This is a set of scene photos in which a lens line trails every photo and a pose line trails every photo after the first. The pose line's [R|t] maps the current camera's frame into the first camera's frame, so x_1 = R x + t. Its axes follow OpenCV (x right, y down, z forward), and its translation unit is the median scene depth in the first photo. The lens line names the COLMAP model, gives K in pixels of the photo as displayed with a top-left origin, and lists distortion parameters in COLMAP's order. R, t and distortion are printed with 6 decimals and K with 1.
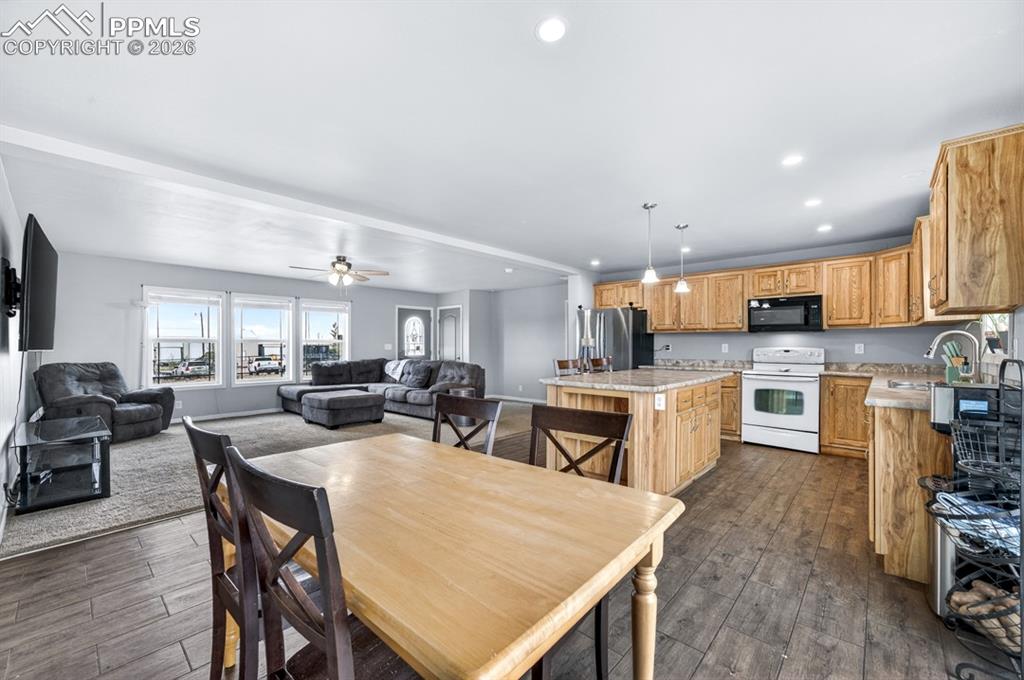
lens RADIAL K [[410.1, 0, 508.0], [0, 410.1, 346.9], [0, 0, 1]] dist [-0.013672, 0.010091]
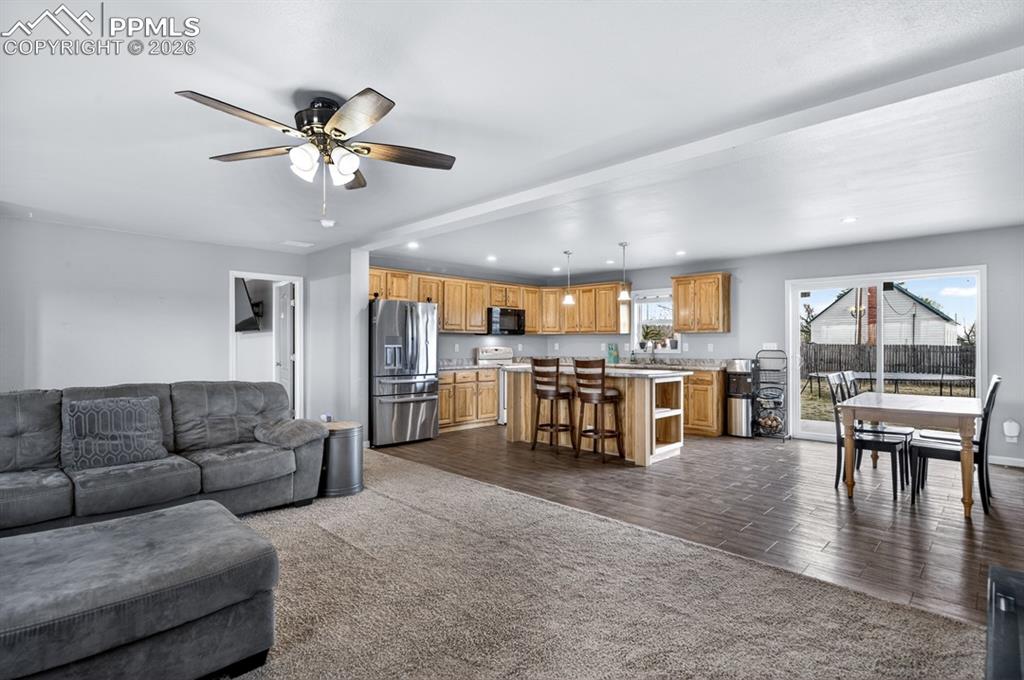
lens RADIAL K [[503.0, 0, 511.1], [0, 503.0, 342.9], [0, 0, 1]] dist [0.001235, 0.000778]
pose [[0.035940, 0.001482, 0.999353, -0.918836], [0.002188, 0.999996, -0.001562, -0.008243], [-0.999352, 0.002242, 0.035937, 0.896834]]
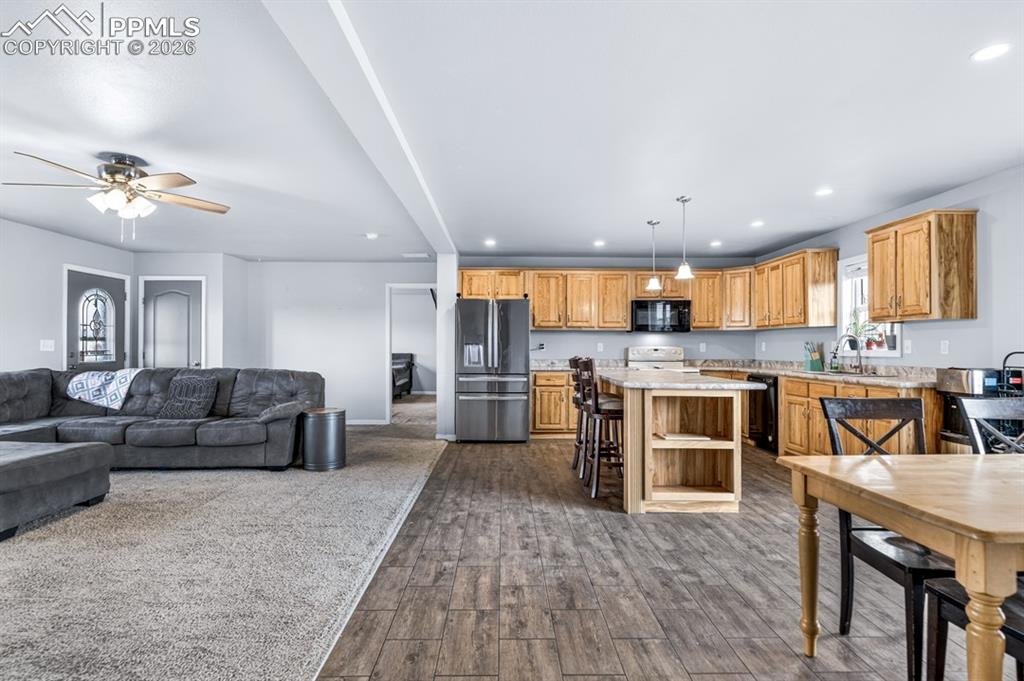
lens RADIAL K [[516.2, 0, 509.9], [0, 516.2, 345.5], [0, 0, 1]] dist [0.001431, -0.000125]
pose [[0.727865, 0.002135, 0.685717, -0.537565], [0.000141, 0.999995, -0.003264, 0.003489], [-0.685720, 0.002472, 0.727861, 0.270101]]
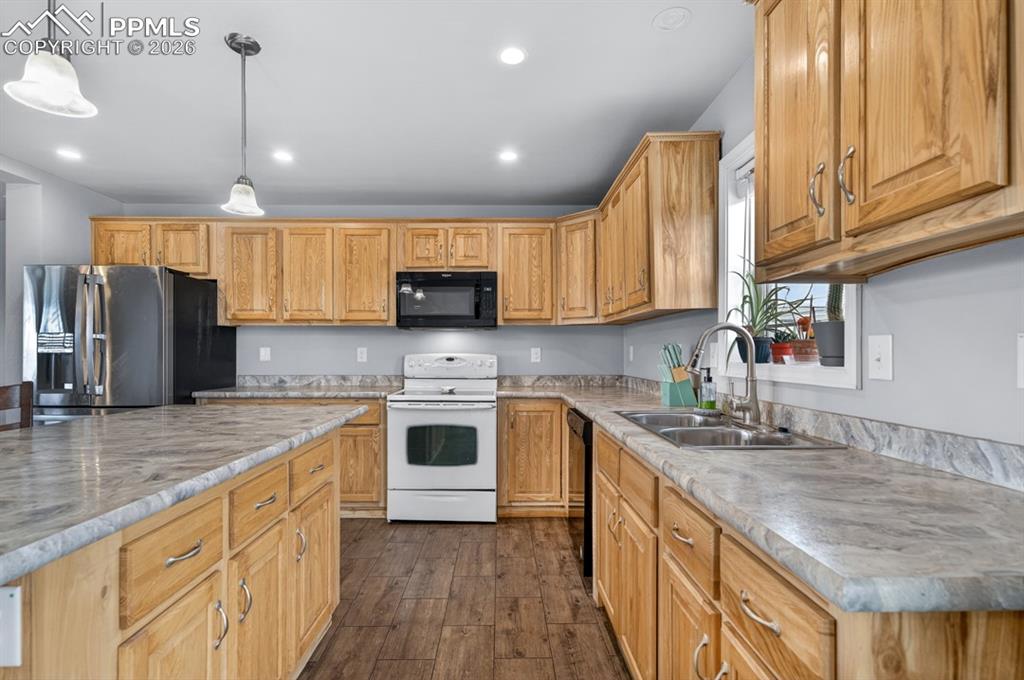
lens RADIAL K [[478.0, 0, 506.6], [0, 478.0, 355.3], [0, 0, 1]] dist [-0.002150, 0.000552]
pose [[0.730835, -0.005798, 0.682529, 0.237202], [0.002524, 0.999980, 0.005793, 0.000238], [-0.682549, -0.002511, 0.730835, 0.395129]]
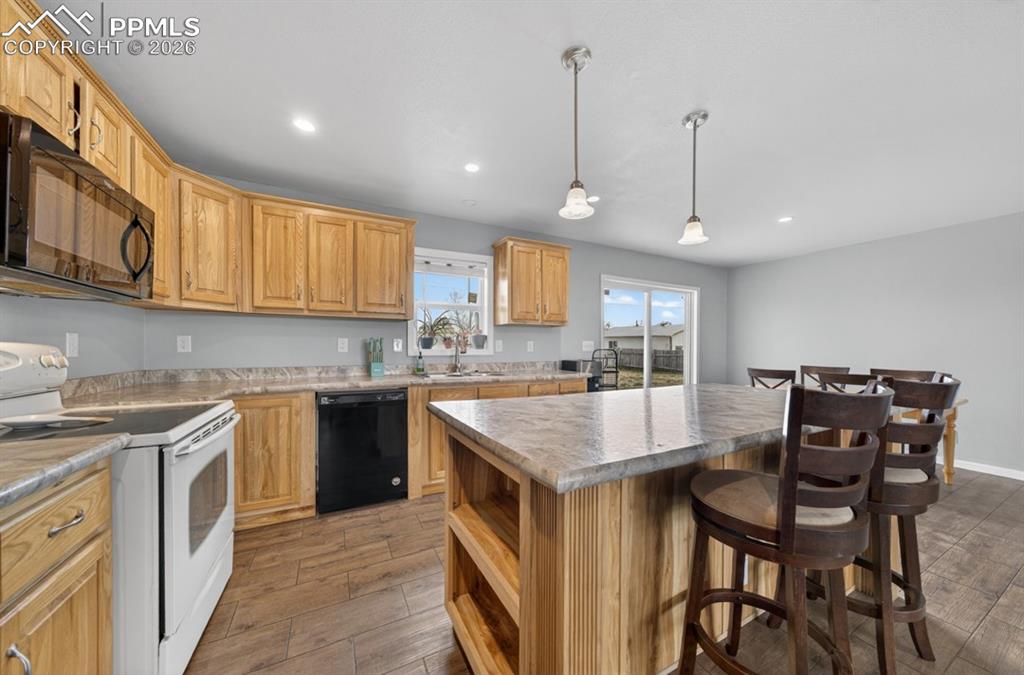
lens RADIAL K [[347.7, 0, 510.0], [0, 347.7, 349.8], [0, 0, 1]] dist [-0.011239, 0.005643]
pose [[-0.938248, -0.008503, 0.345858, 0.288366], [-0.004797, 0.999922, 0.011571, 0.002735], [-0.345930, 0.009197, -0.938215, 1.092706]]
